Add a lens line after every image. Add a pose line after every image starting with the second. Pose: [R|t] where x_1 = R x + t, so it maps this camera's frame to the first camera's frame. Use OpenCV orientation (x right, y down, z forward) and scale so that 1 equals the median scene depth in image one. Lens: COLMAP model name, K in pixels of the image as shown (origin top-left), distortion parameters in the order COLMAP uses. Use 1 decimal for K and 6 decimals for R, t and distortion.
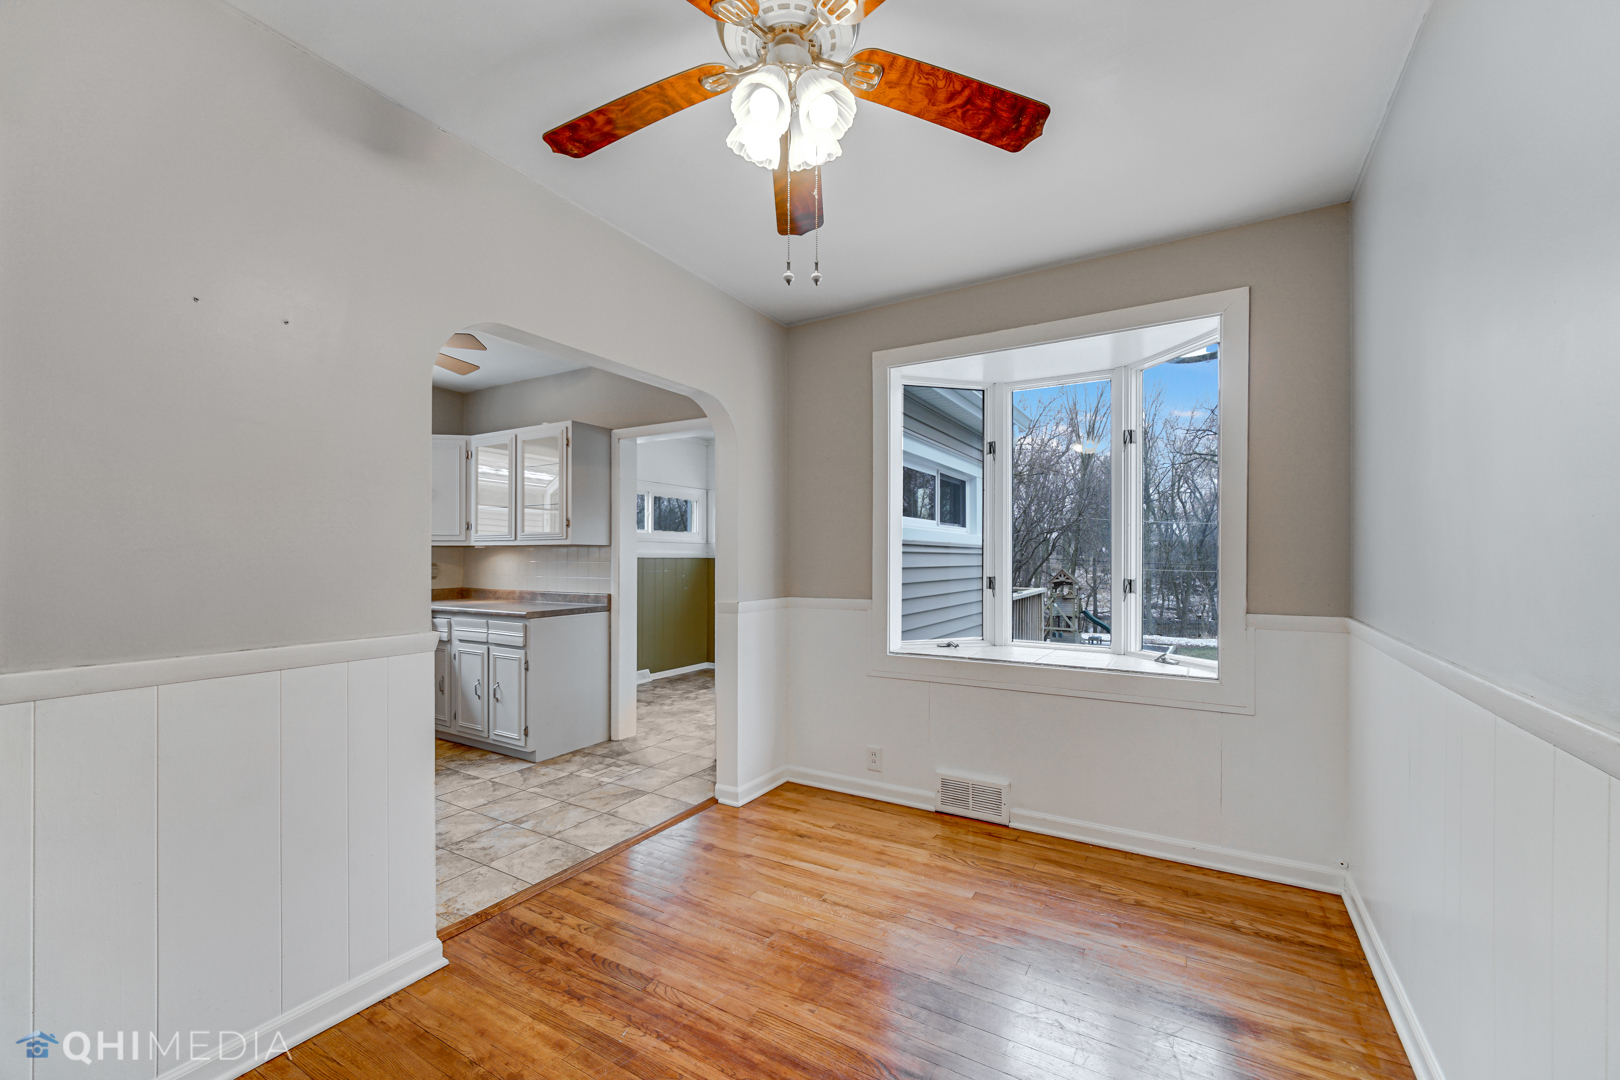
lens RADIAL K [[649.5, 0, 811.2], [0, 649.5, 552.9], [0, 0, 1]] dist [-0.005327, 0.002440]
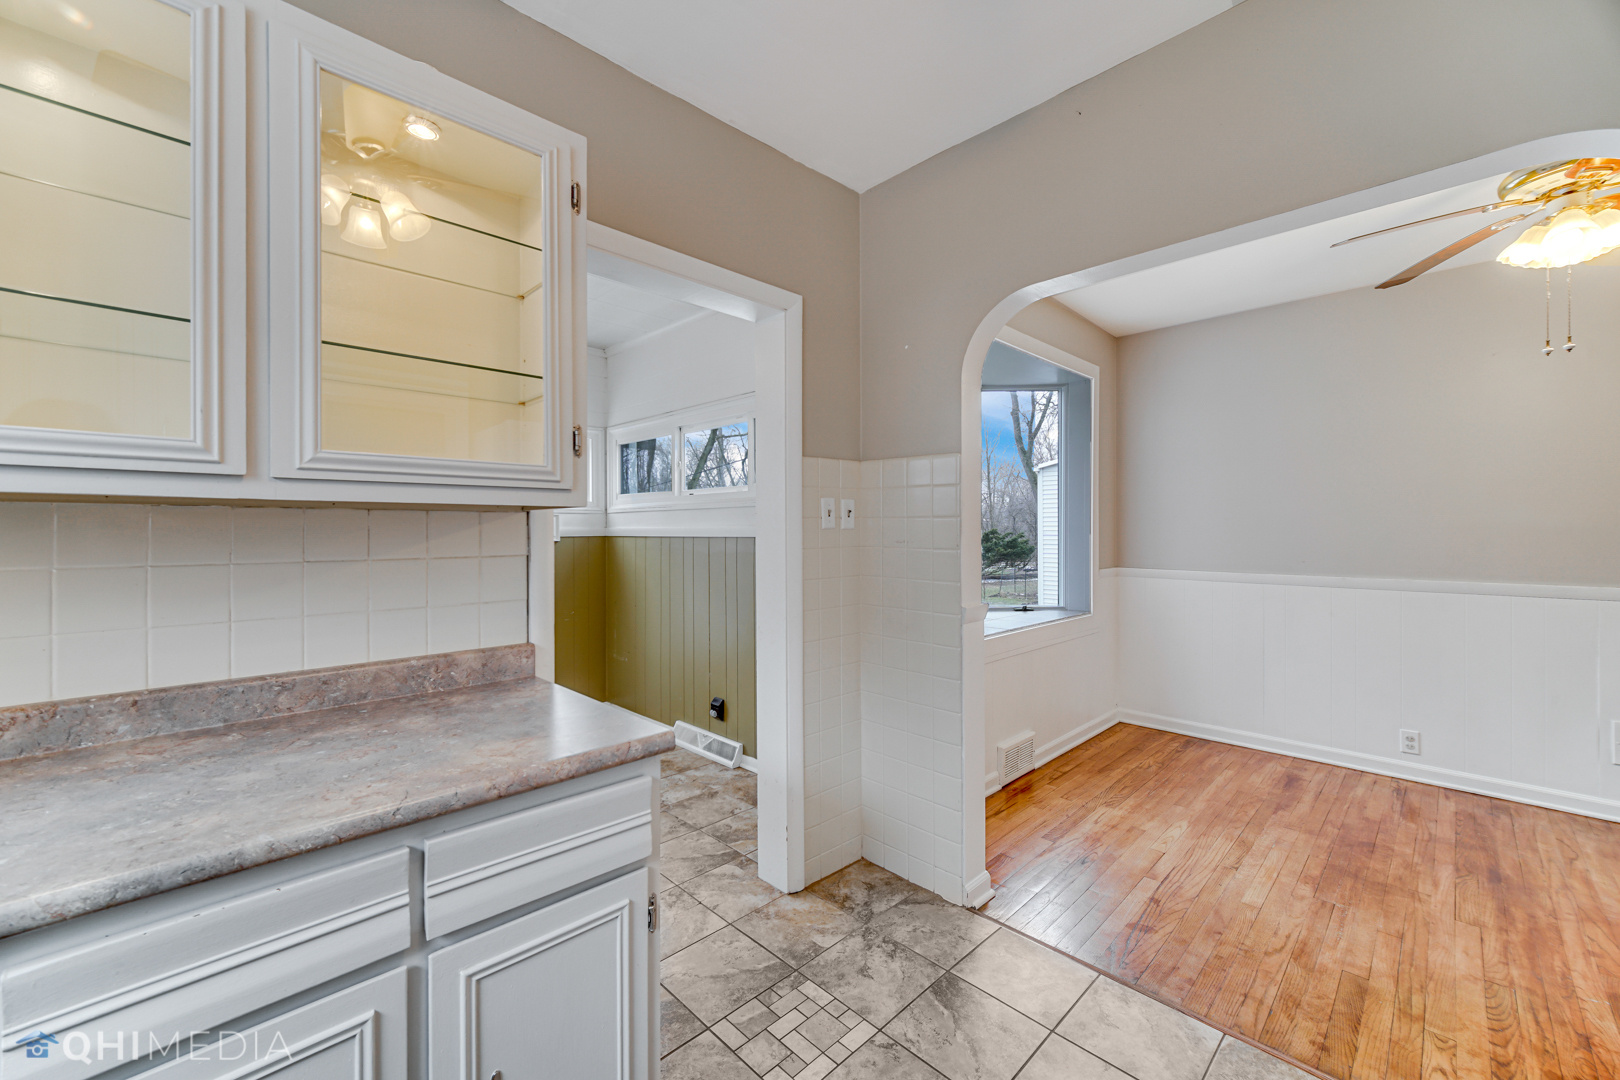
lens RADIAL K [[649.5, 0, 801.4], [0, 649.5, 530.4], [0, 0, 1]] dist [-0.005327, 0.002440]
pose [[0.256367, -0.001417, 0.966578, -0.669181], [-0.002488, 0.999995, 0.002126, -0.001610], [-0.966576, -0.002950, 0.256363, 0.813959]]
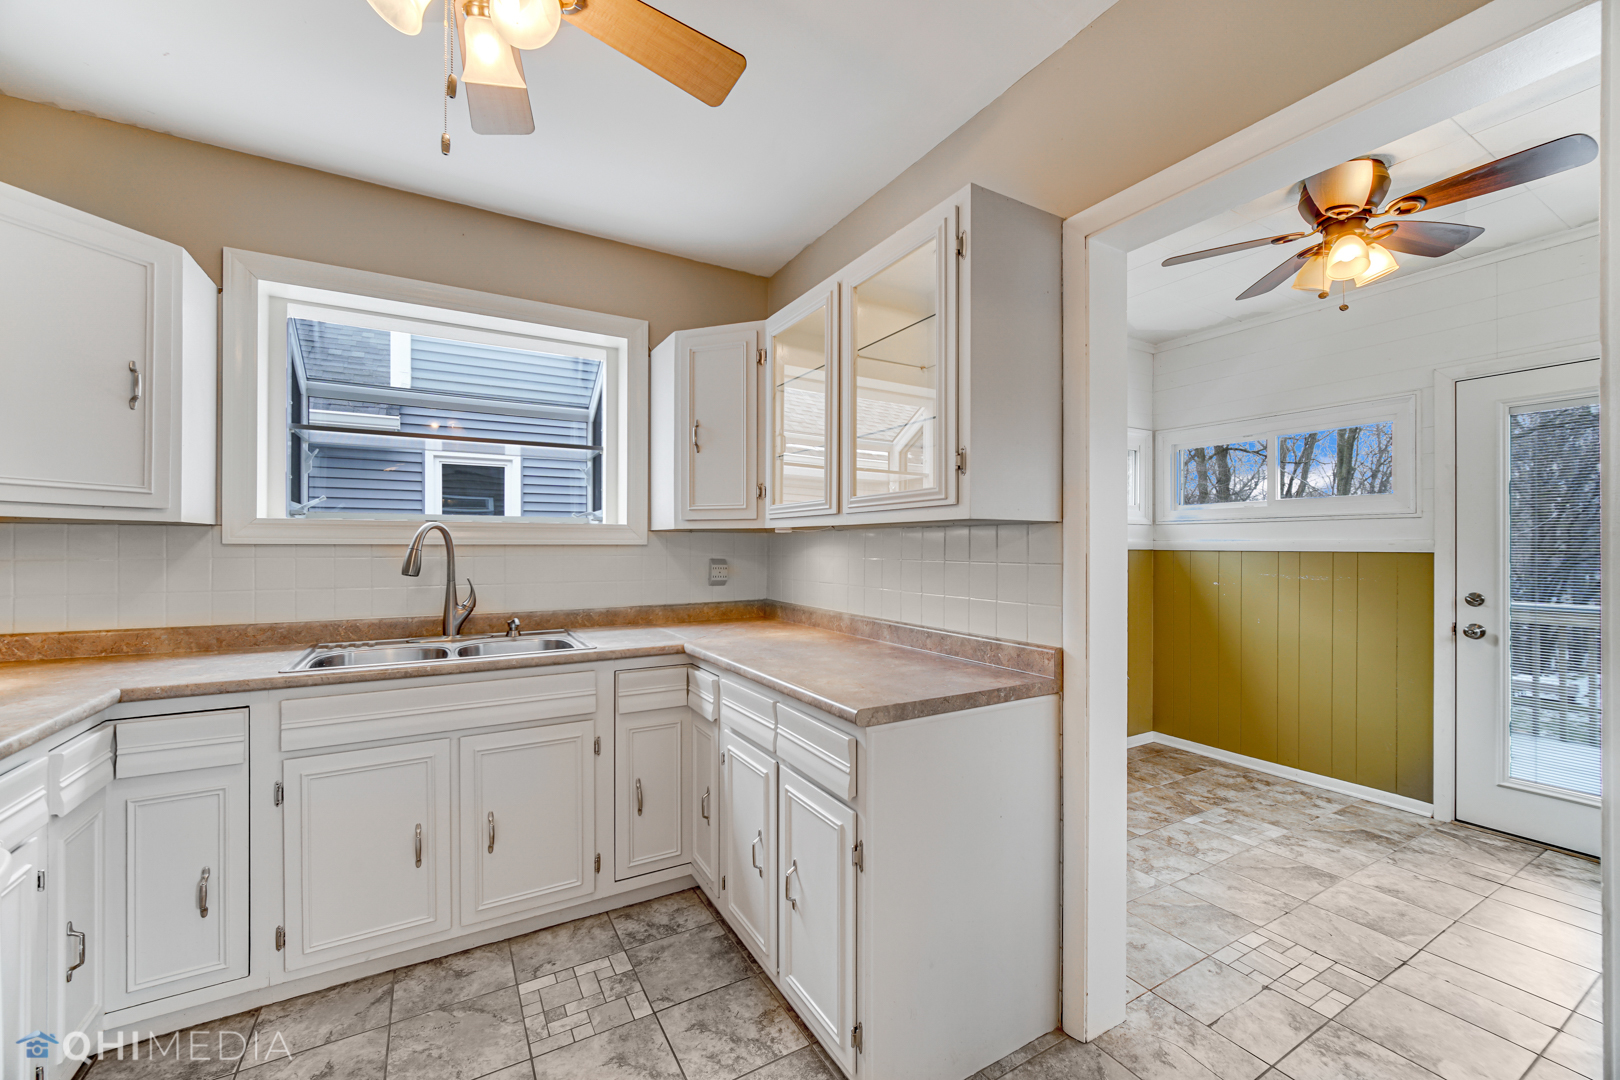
lens RADIAL K [[649.5, 0, 807.5], [0, 649.5, 553.1], [0, 0, 1]] dist [-0.005327, 0.002440]
pose [[0.874966, 0.005161, -0.484157, -0.274439], [0.002541, 0.999880, 0.015249, 0.000989], [0.484178, -0.014573, 0.874848, 0.637351]]
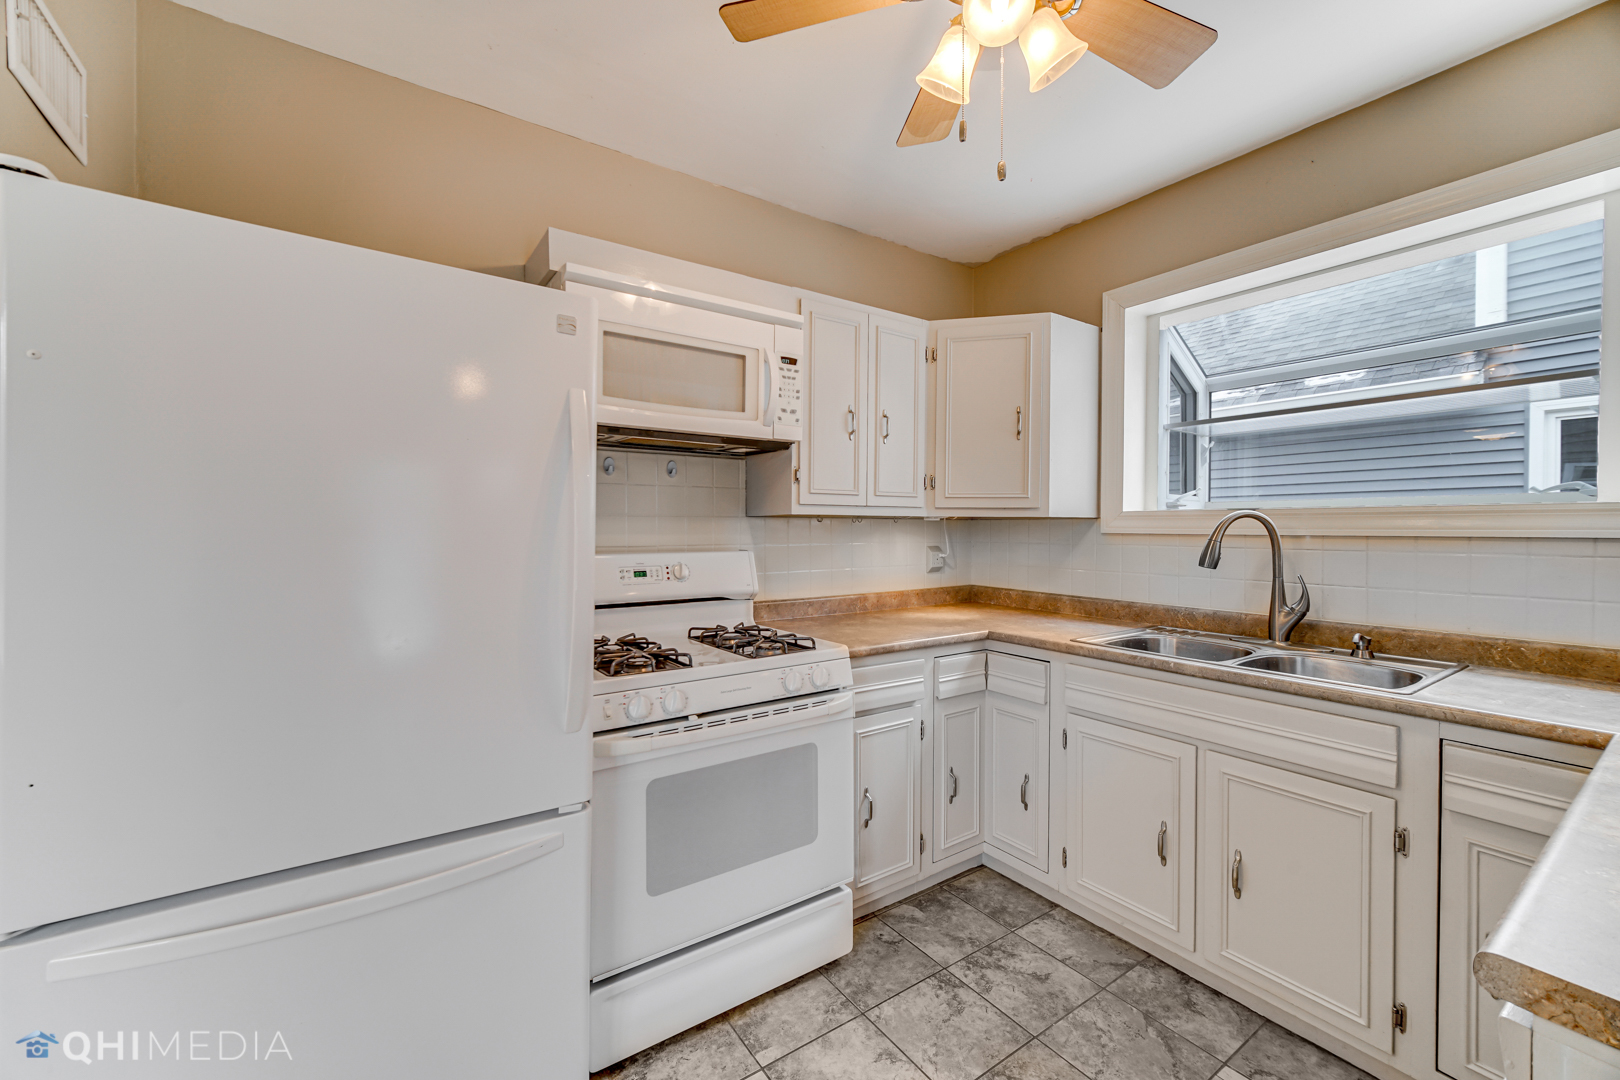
lens RADIAL K [[649.5, 0, 798.7], [0, 649.5, 537.1], [0, 0, 1]] dist [-0.005327, 0.002440]
pose [[-0.425892, 0.010306, -0.904715, -0.224679], [-0.000055, 0.999935, 0.011417, -0.002976], [0.904774, 0.004912, -0.425864, 0.865710]]
